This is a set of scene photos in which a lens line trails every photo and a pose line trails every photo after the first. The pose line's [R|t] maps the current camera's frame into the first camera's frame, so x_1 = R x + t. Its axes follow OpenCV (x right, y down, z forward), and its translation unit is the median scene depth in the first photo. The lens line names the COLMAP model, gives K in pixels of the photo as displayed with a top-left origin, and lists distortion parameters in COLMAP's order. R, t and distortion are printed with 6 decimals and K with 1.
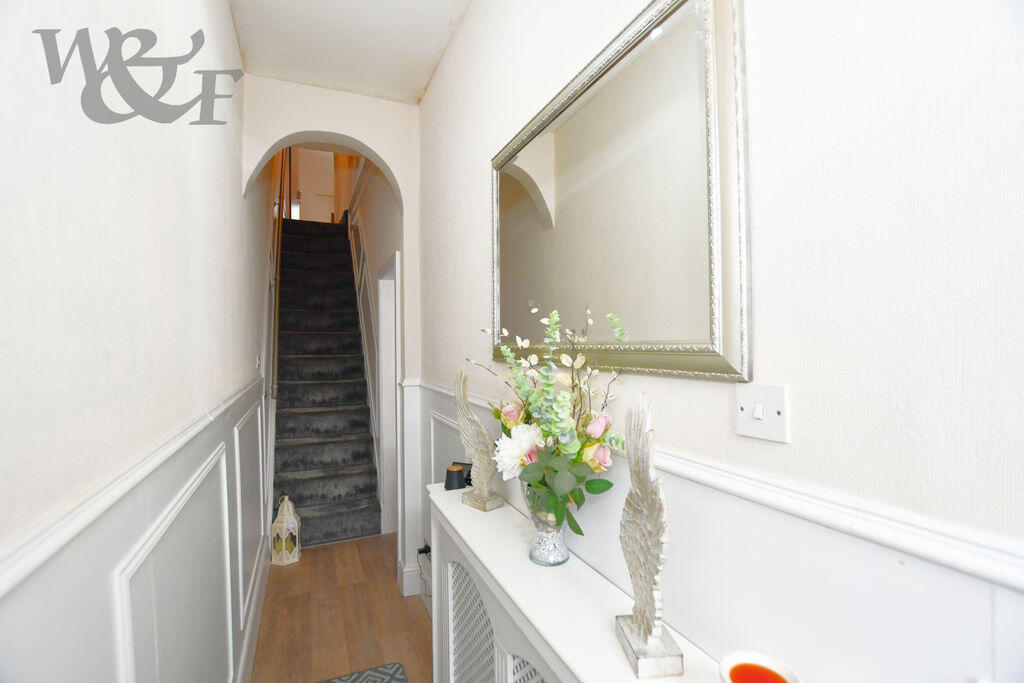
lens RADIAL K [[449.7, 0, 506.3], [0, 449.7, 340.6], [0, 0, 1]] dist [-0.020677, 0.000416]
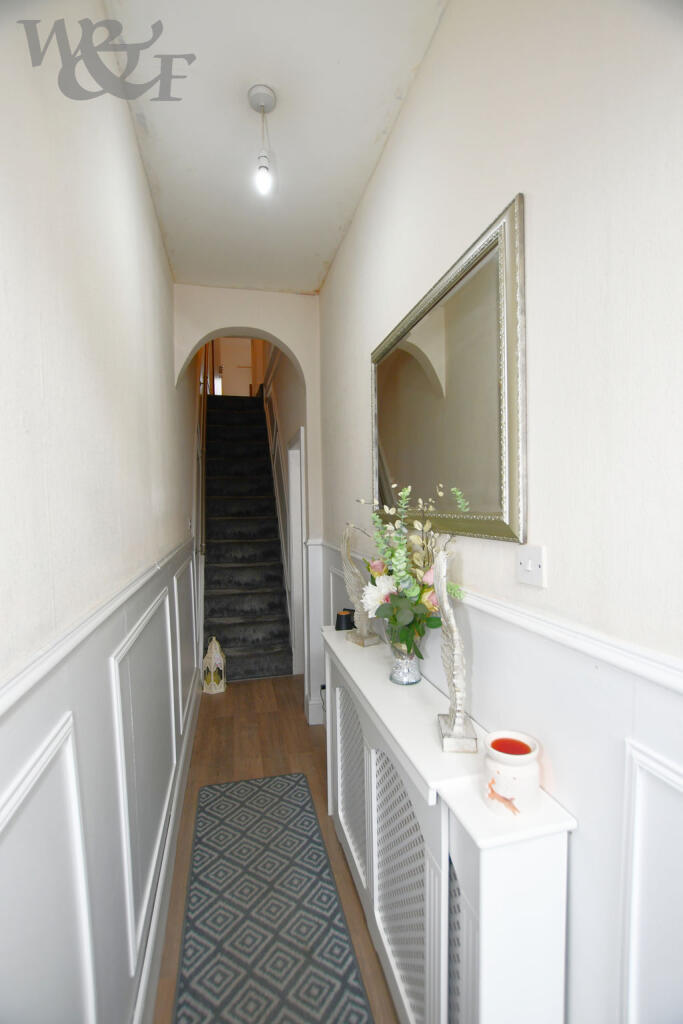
lens RADIAL K [[449.7, 0, 345.2], [0, 449.7, 514.1], [0, 0, 1]] dist [-0.020677, 0.000416]
pose [[0.985401, -0.003794, -0.170207, 0.080325], [0.009092, 0.999498, 0.030361, -0.015371], [0.170006, -0.031465, 0.984941, -0.150882]]
